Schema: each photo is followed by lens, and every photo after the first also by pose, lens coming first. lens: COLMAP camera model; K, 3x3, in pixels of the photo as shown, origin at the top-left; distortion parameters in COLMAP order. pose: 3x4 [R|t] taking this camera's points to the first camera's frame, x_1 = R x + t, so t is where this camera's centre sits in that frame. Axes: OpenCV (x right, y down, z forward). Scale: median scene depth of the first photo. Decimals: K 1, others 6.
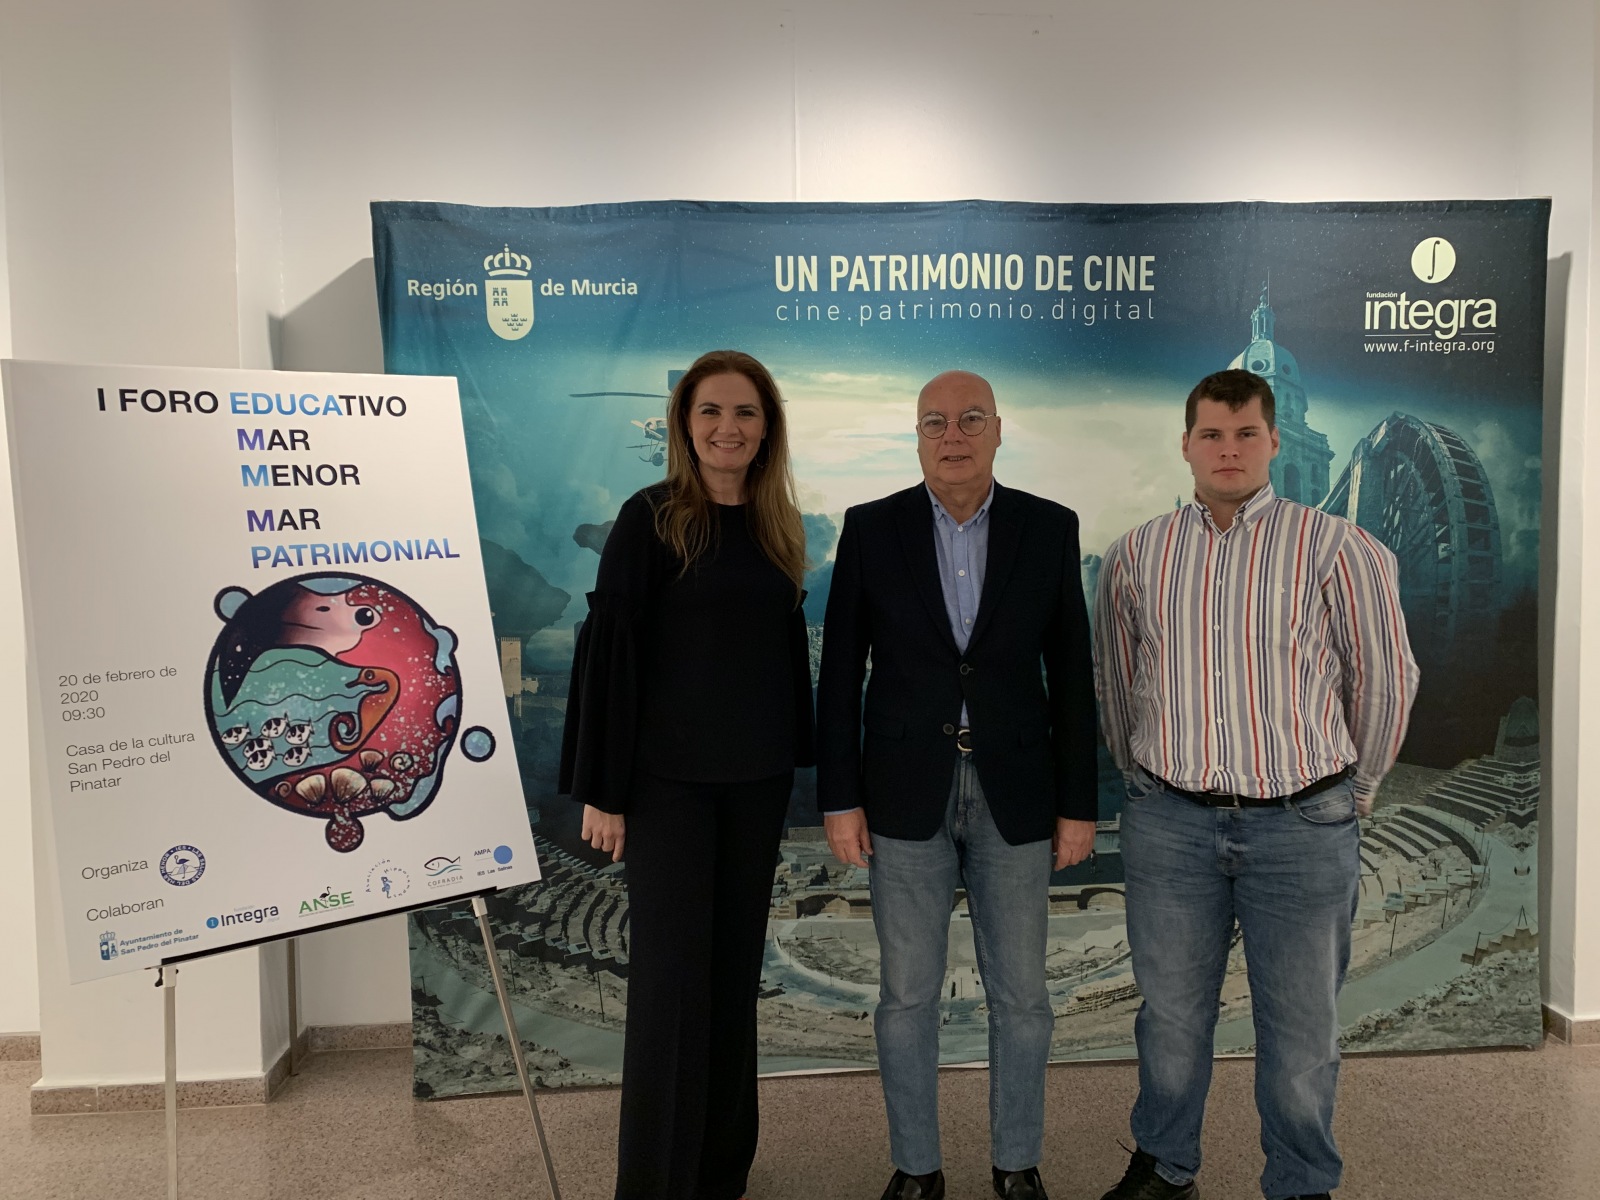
lens RADIAL K [[1231.4, 0, 792.5], [0, 1231.4, 552.2], [0, 0, 1]] dist [0.022076, -0.082517]
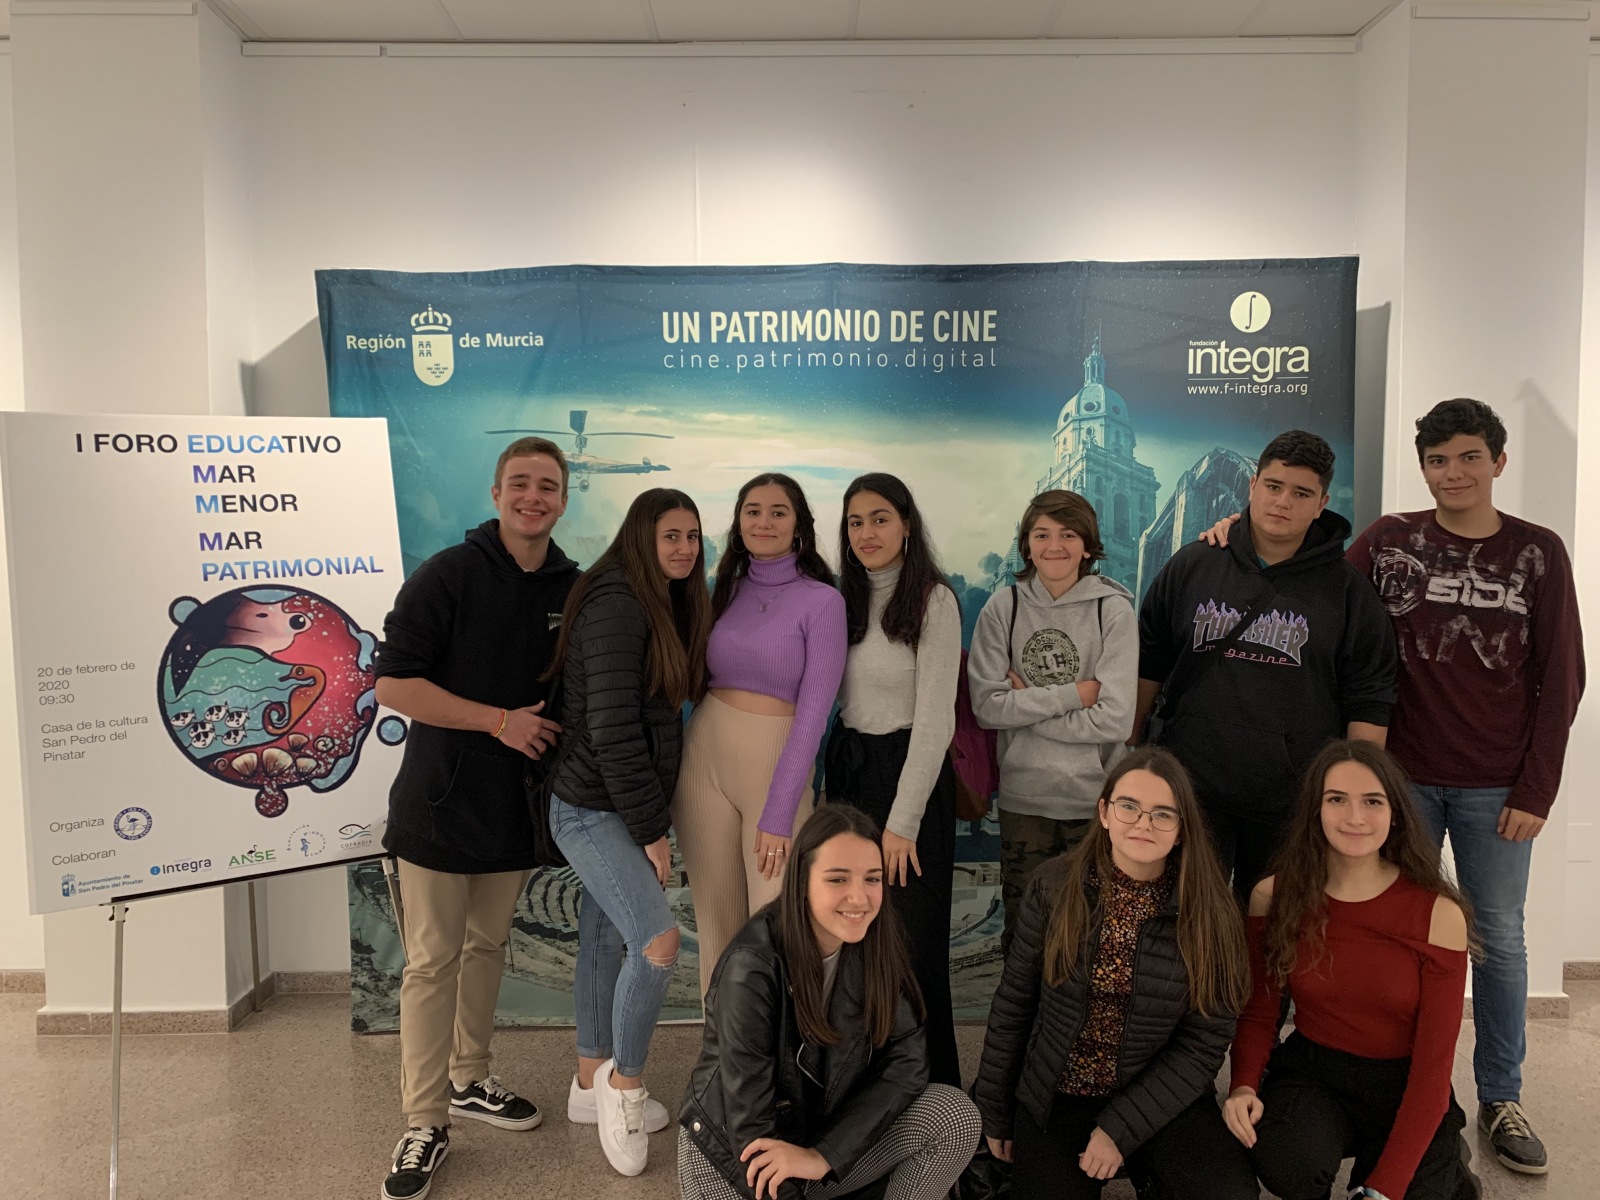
lens RADIAL K [[1231.4, 0, 793.0], [0, 1231.4, 561.9], [0, 0, 1]] dist [0.022076, -0.082517]
pose [[0.998358, 0.006620, -0.056896, 0.173209], [-0.006345, 0.999967, 0.005007, -0.013595], [0.056927, -0.004638, 0.998368, -0.143679]]
